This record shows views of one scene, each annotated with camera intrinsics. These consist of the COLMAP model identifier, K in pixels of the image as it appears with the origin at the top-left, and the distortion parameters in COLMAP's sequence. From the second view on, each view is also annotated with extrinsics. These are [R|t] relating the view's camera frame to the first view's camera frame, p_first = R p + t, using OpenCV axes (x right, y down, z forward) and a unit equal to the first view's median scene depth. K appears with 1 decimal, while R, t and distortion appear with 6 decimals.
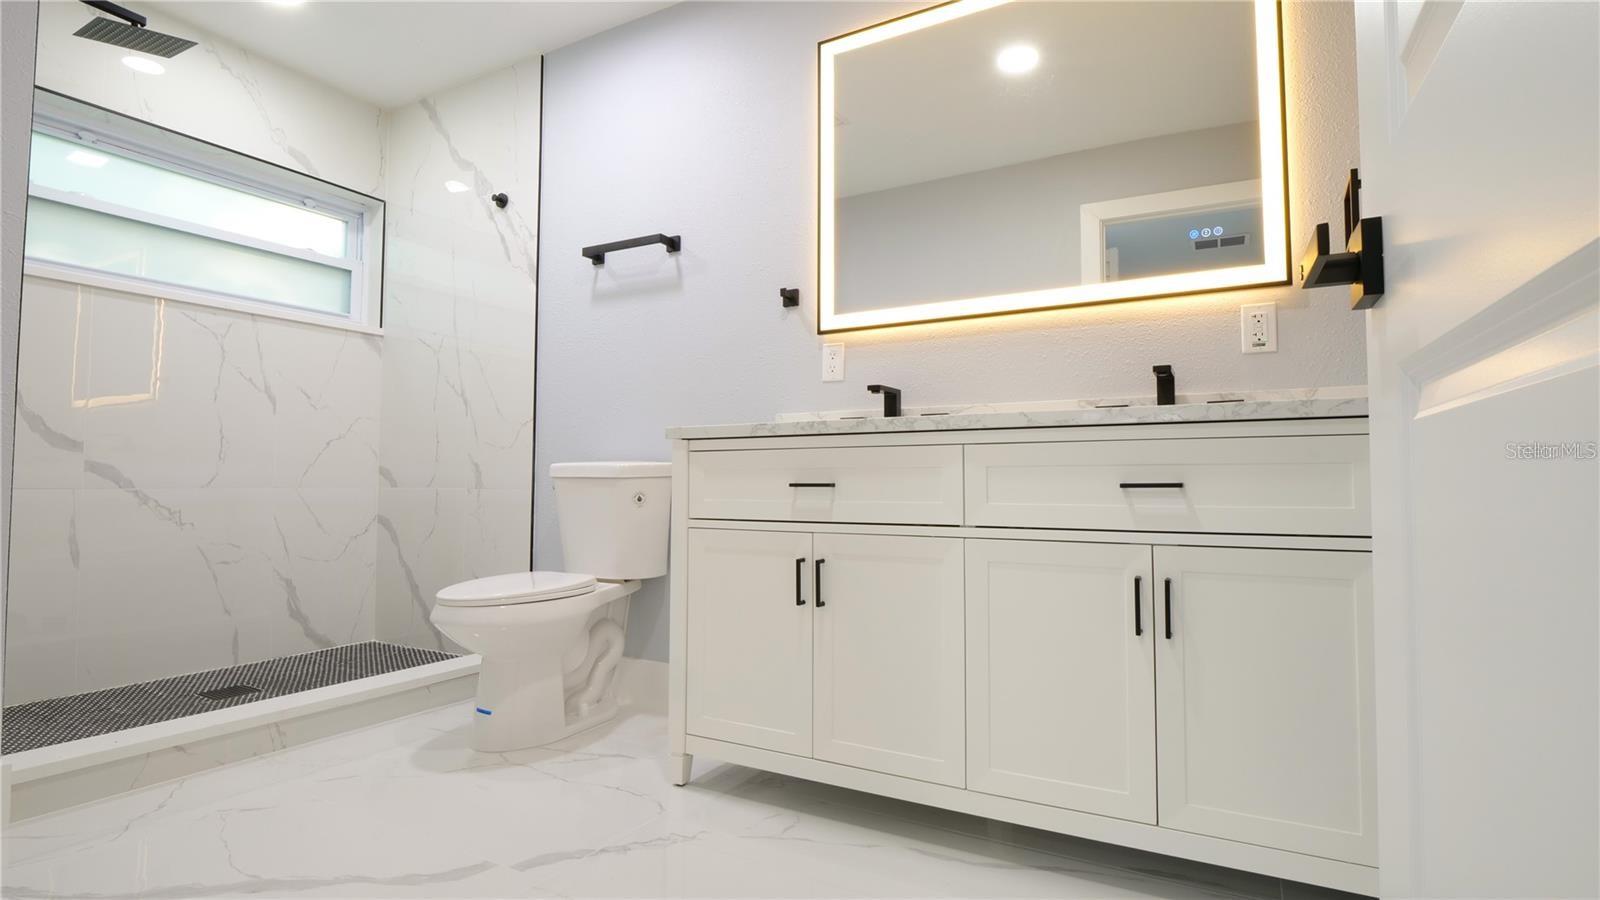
lens RADIAL K [[784.9, 0, 792.4], [0, 784.9, 445.0], [0, 0, 1]] dist [-0.002521, -0.001610]
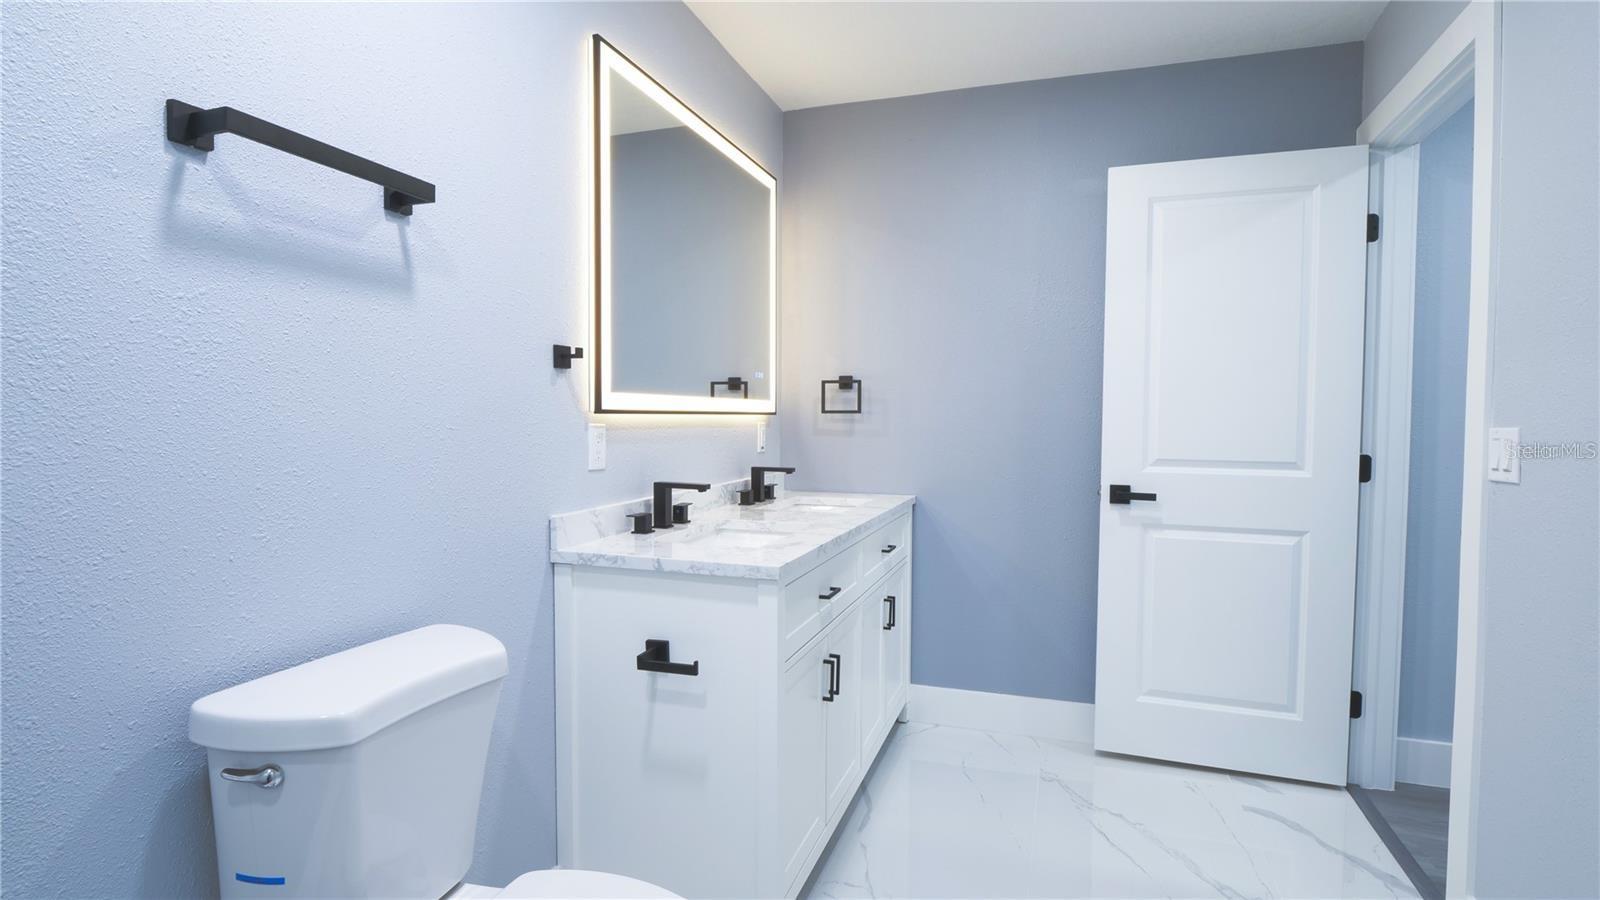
lens RADIAL K [[784.9, 0, 792.4], [0, 784.9, 445.0], [0, 0, 1]] dist [-0.002521, -0.001610]
pose [[-0.183347, -0.036395, 0.982374, -0.626531], [-0.048015, 0.998453, 0.028030, -0.110479], [-0.981875, -0.042030, -0.184811, 0.749514]]
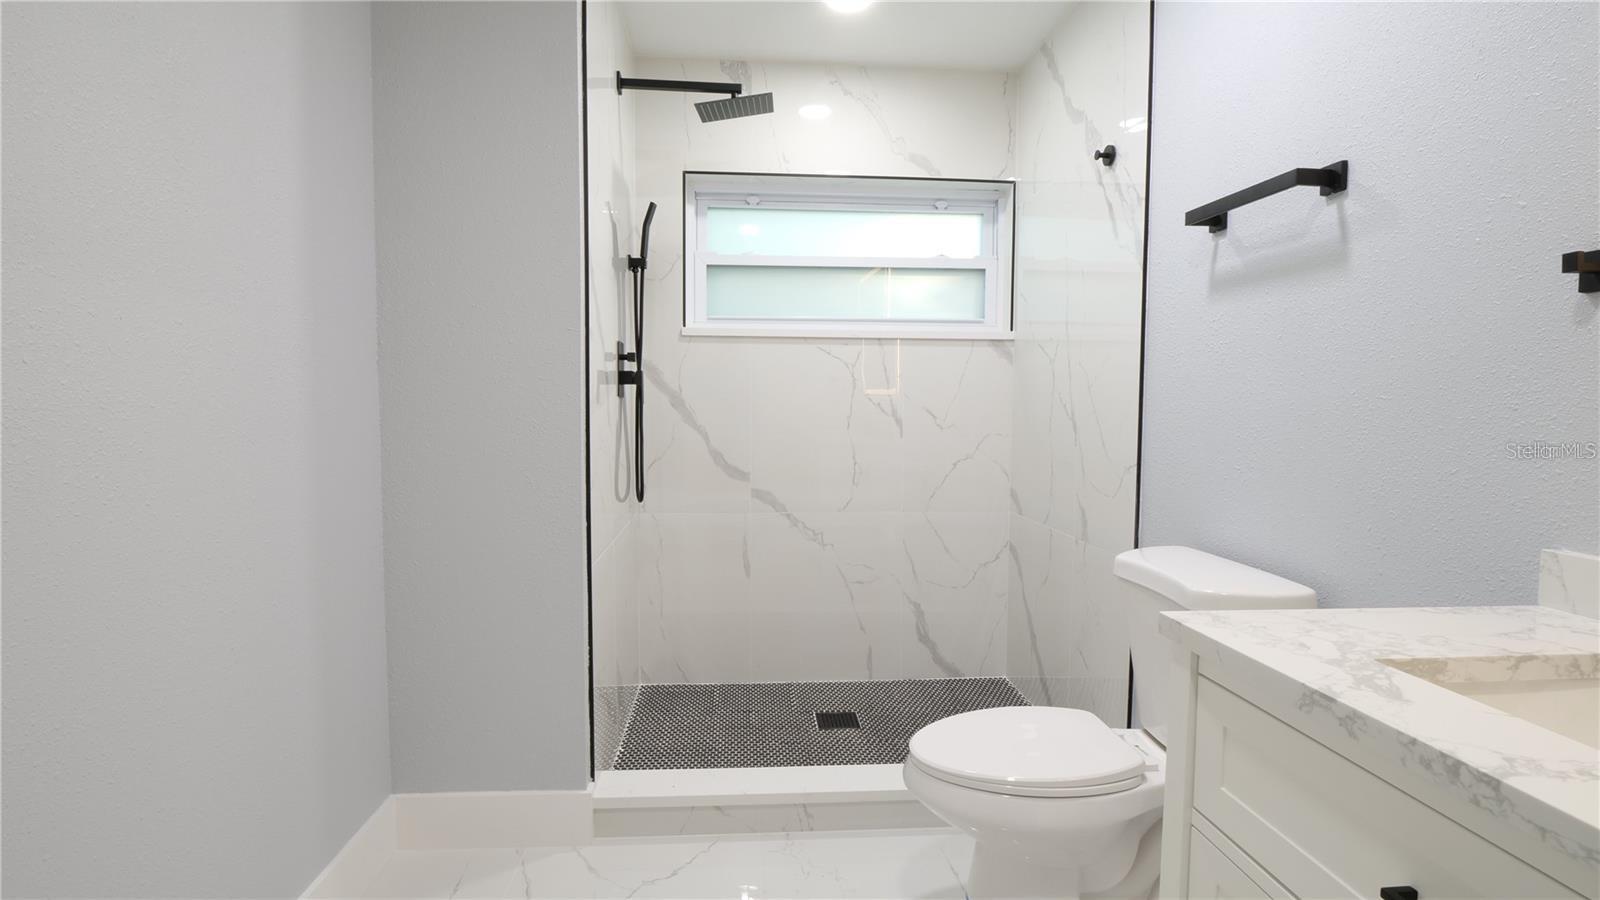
lens RADIAL K [[784.9, 0, 792.4], [0, 784.9, 445.0], [0, 0, 1]] dist [-0.002521, -0.001610]
pose [[0.562734, 0.047374, -0.825279, 0.079404], [0.034063, 0.996180, 0.080411, -0.117517], [0.825936, -0.073361, 0.558970, 0.345728]]
